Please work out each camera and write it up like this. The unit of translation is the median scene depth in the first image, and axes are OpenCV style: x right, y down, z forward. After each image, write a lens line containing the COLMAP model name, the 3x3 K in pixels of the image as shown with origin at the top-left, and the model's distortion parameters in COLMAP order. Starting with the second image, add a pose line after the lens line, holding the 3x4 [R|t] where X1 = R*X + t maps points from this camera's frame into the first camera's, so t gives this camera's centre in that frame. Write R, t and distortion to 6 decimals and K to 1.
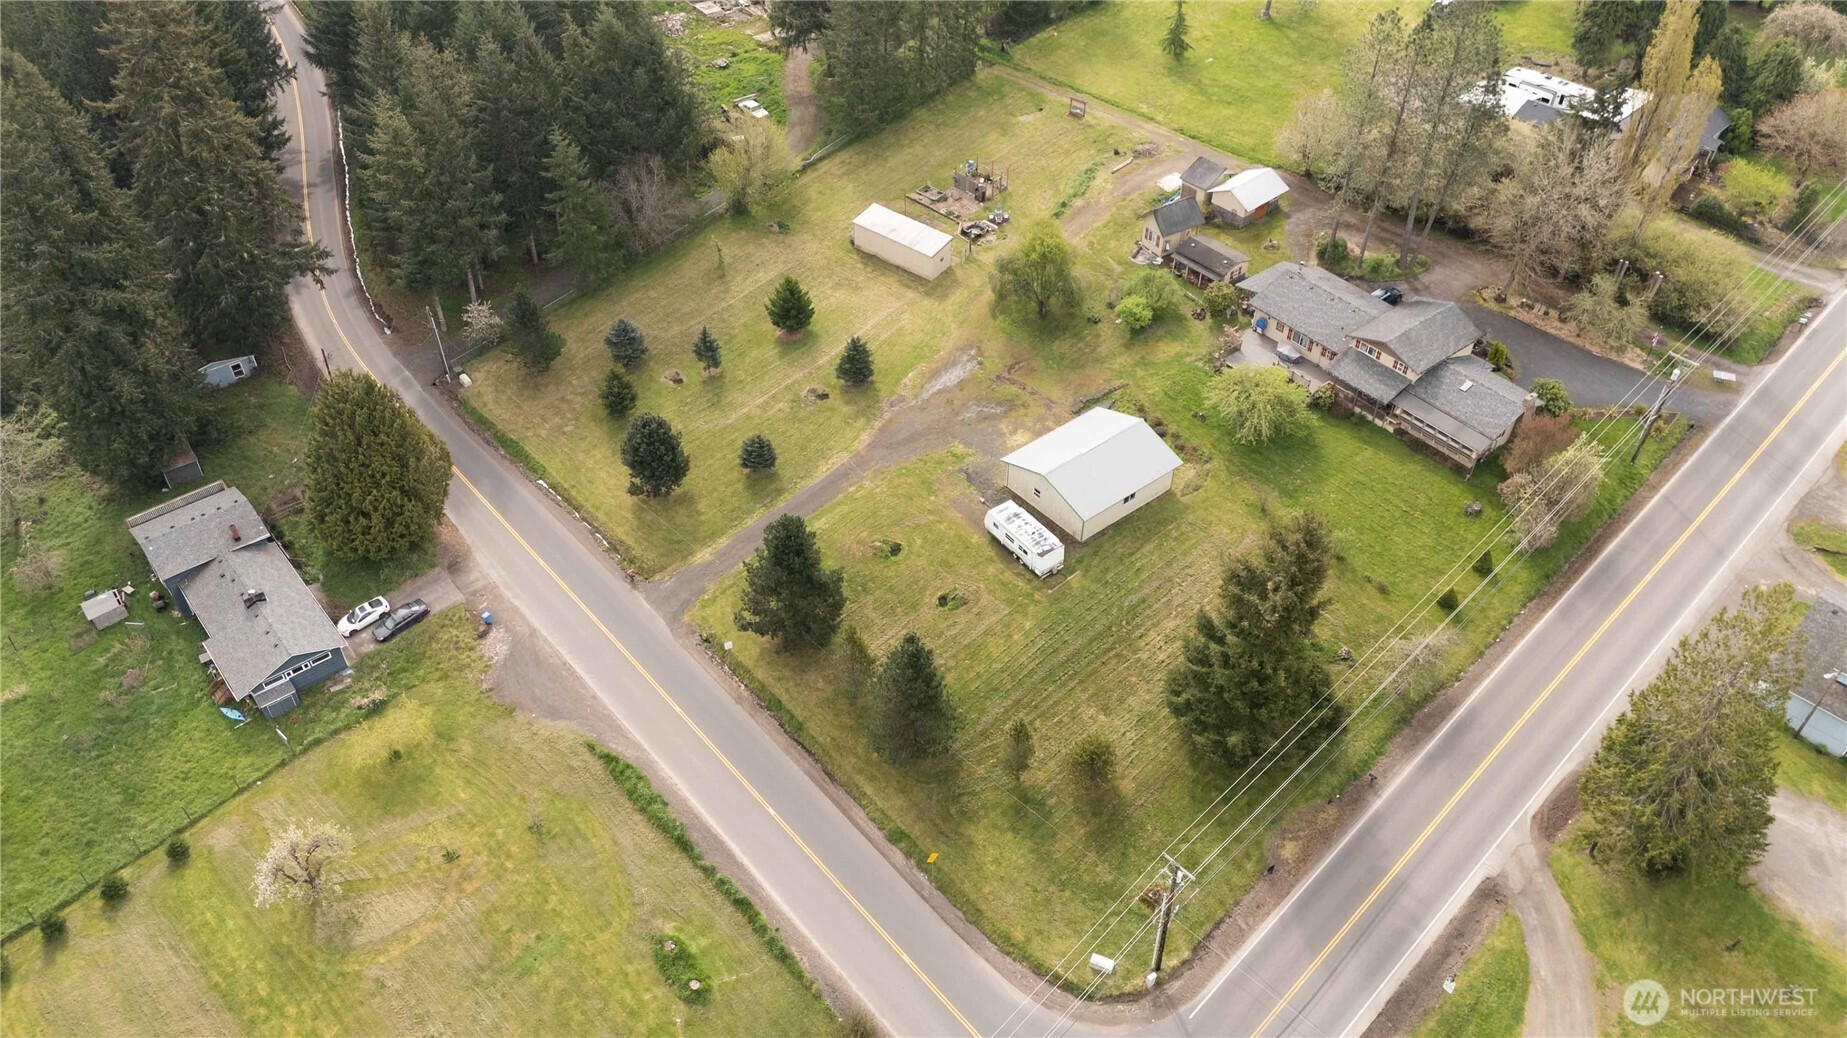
lens RADIAL K [[1352.9, 0, 919.1], [0, 1352.9, 518.8], [0, 0, 1]] dist [0.083934, -0.080559]
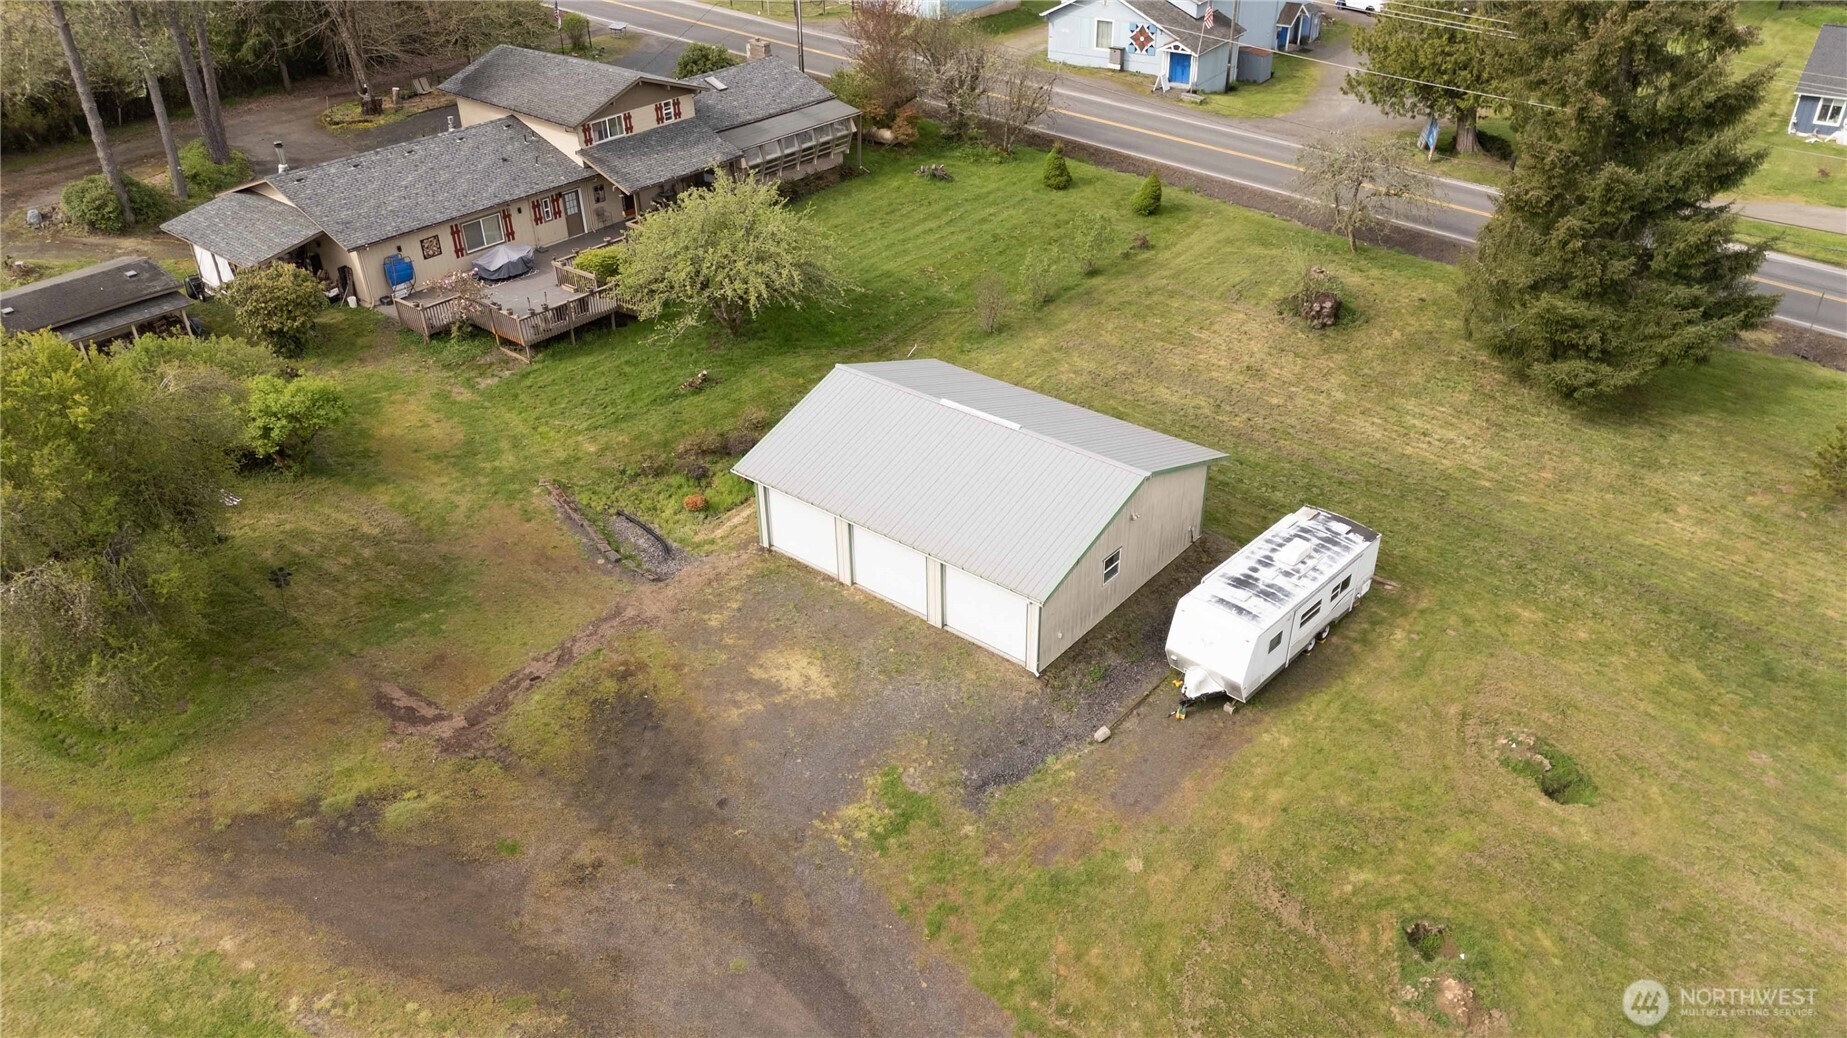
lens RADIAL K [[1352.9, 0, 919.1], [0, 1352.9, 518.8], [0, 0, 1]] dist [0.083934, -0.080559]
pose [[-0.187320, -0.527751, 0.828487, -0.175333], [0.672211, 0.546130, 0.499874, -0.221516], [-0.716270, 0.650554, 0.252459, 0.904096]]
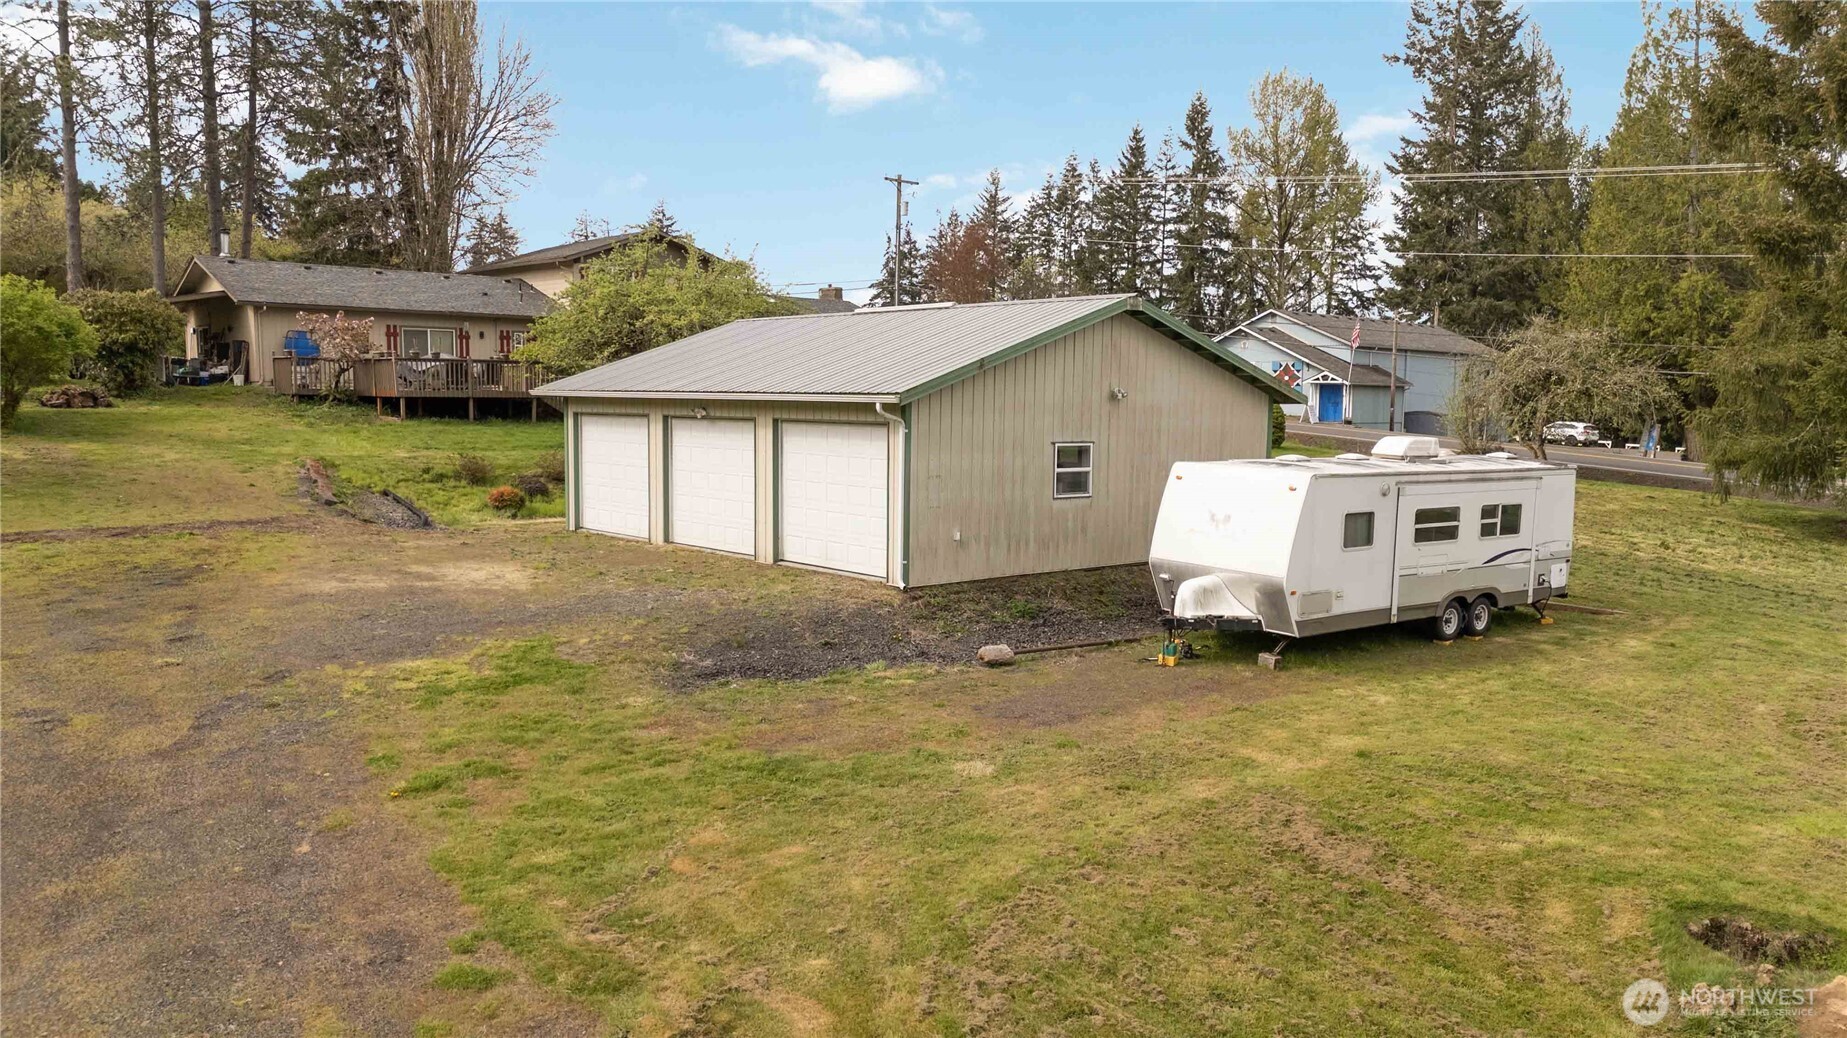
lens RADIAL K [[1352.9, 0, 919.1], [0, 1352.9, 518.8], [0, 0, 1]] dist [0.083934, -0.080559]
pose [[-0.016186, -0.108992, 0.993911, -0.104498], [0.667467, 0.738946, 0.091902, -0.044646], [-0.744463, 0.664891, 0.060788, 0.970689]]
